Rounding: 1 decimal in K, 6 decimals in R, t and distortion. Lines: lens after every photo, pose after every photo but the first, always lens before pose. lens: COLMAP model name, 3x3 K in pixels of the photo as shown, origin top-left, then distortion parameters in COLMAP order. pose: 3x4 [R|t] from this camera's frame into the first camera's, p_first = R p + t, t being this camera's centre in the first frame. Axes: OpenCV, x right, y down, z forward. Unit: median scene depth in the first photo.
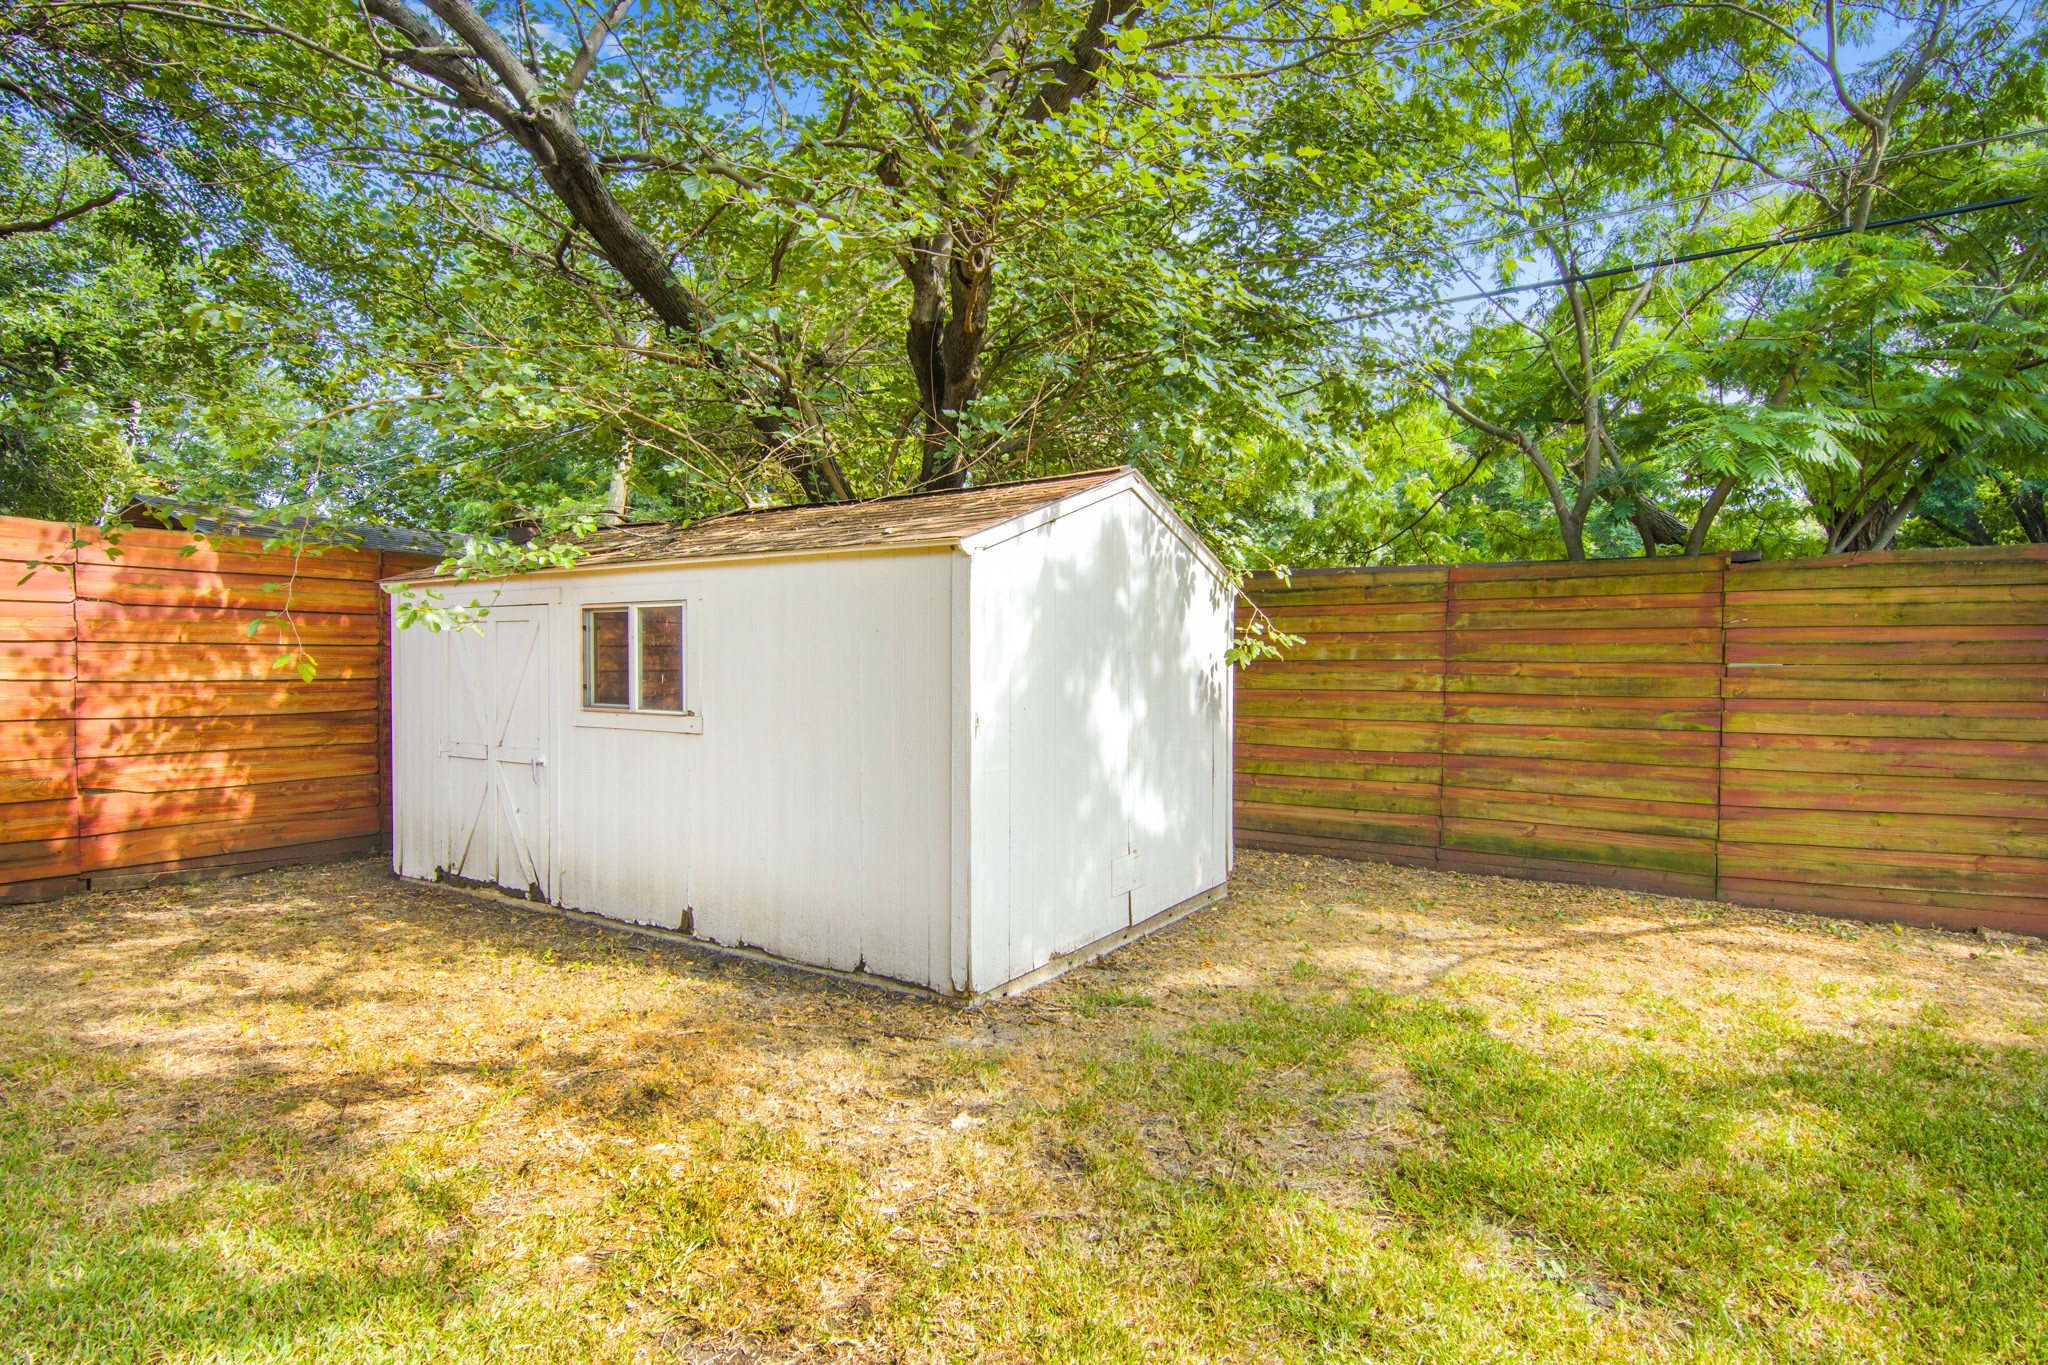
lens RADIAL K [[1023.2, 0, 1024.0], [0, 1023.2, 682.5], [0, 0, 1]] dist [0.000304, -0.000444]
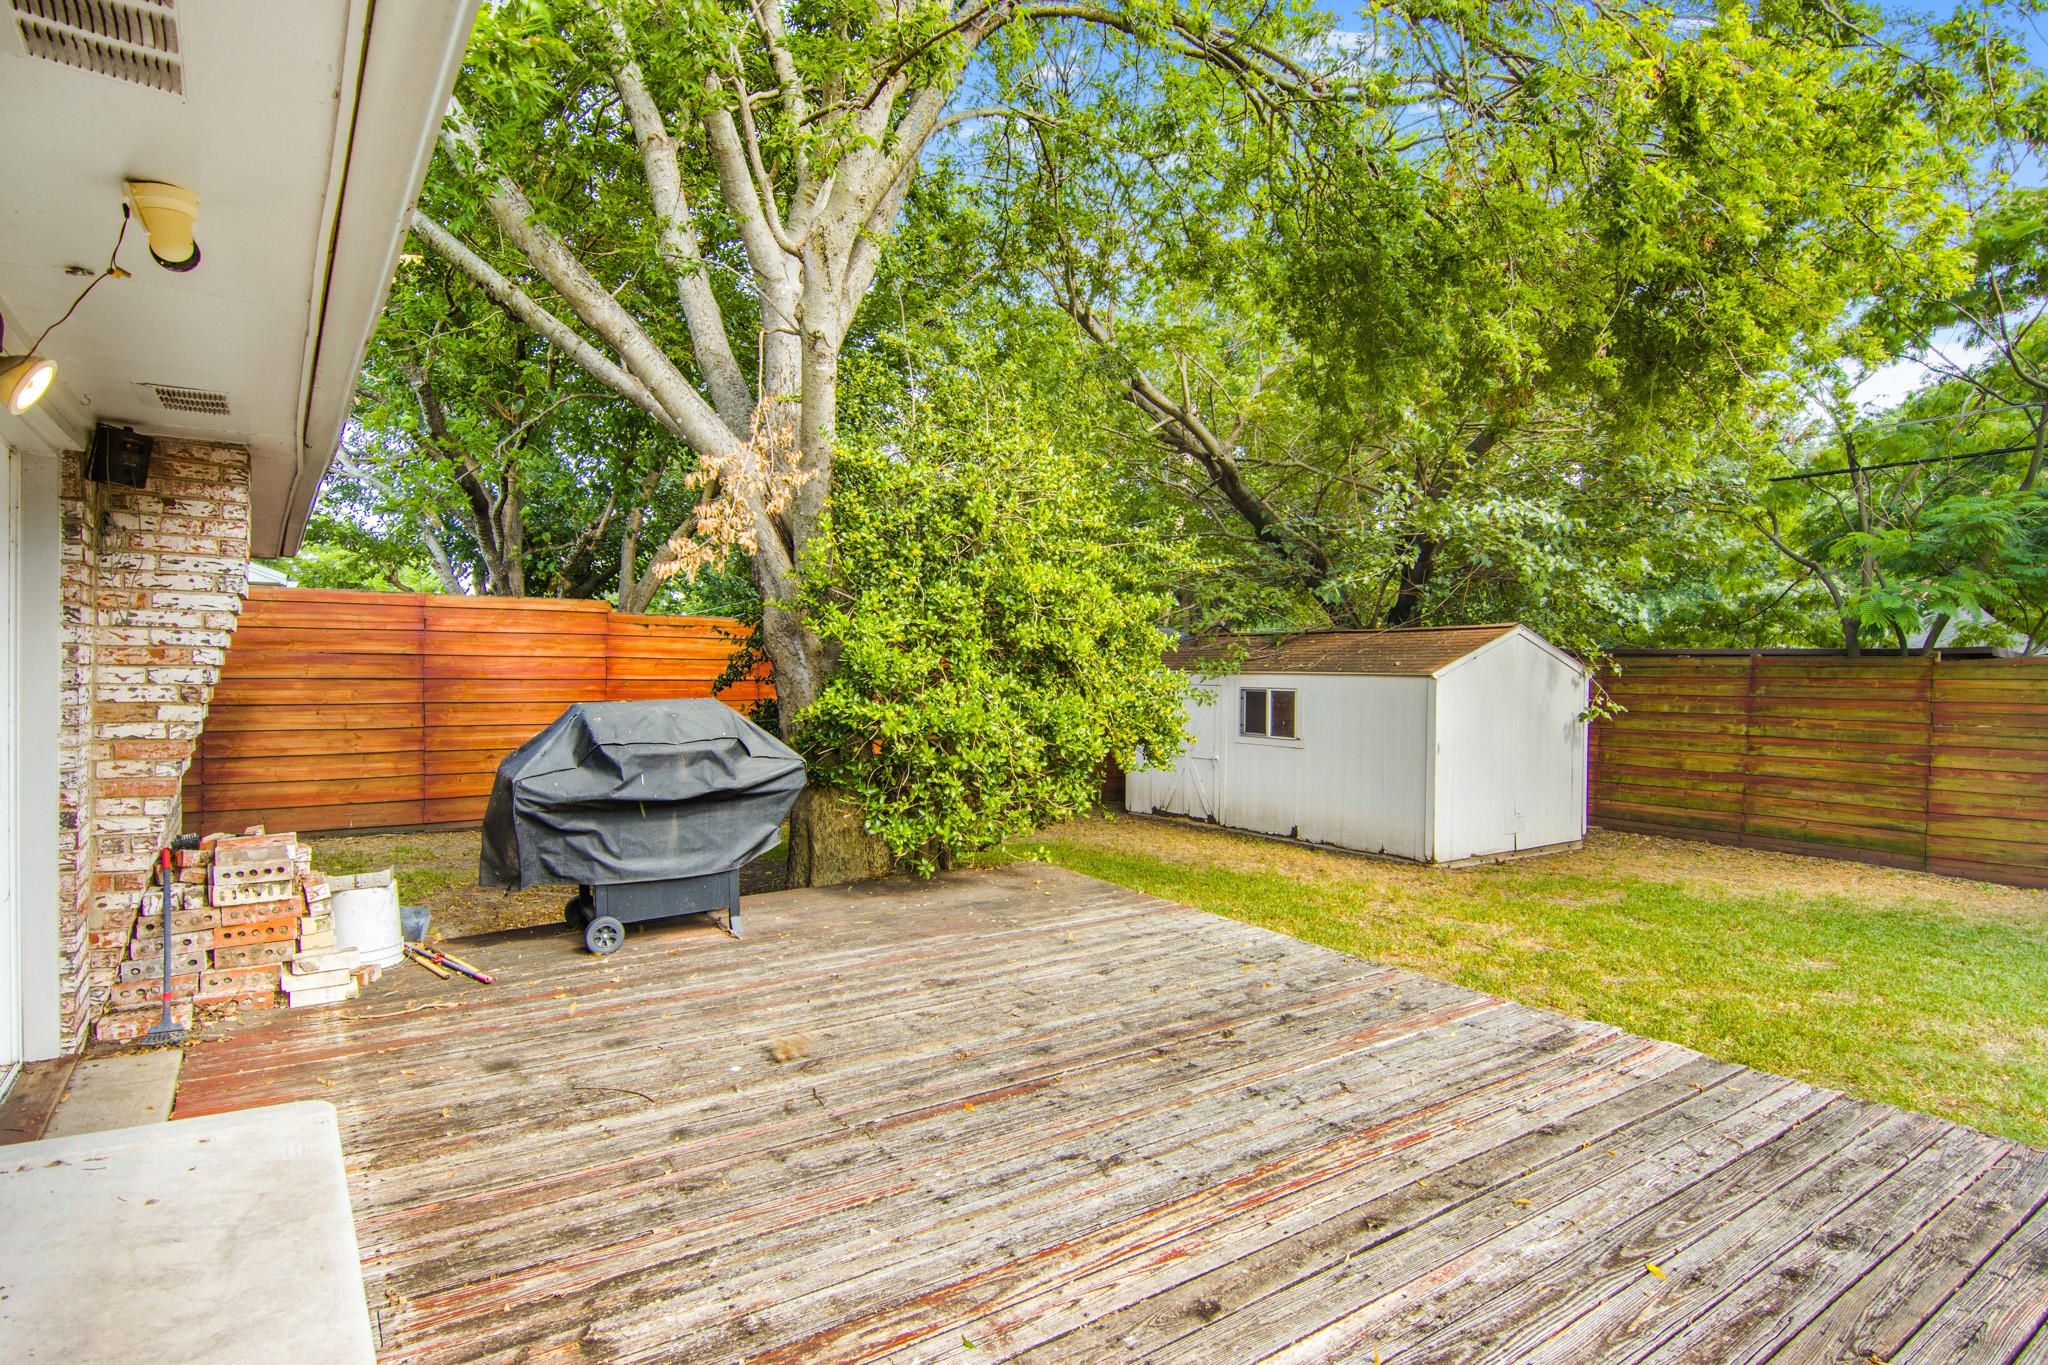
lens RADIAL K [[1060.5, 0, 974.1], [0, 1060.5, 693.3], [0, 0, 1]] dist [-0.028991, -0.000506]
pose [[0.906600, 0.012253, -0.421814, 0.005532], [-0.009809, 0.999920, 0.007965, -0.065719], [0.421877, -0.003083, 0.906648, -1.117970]]
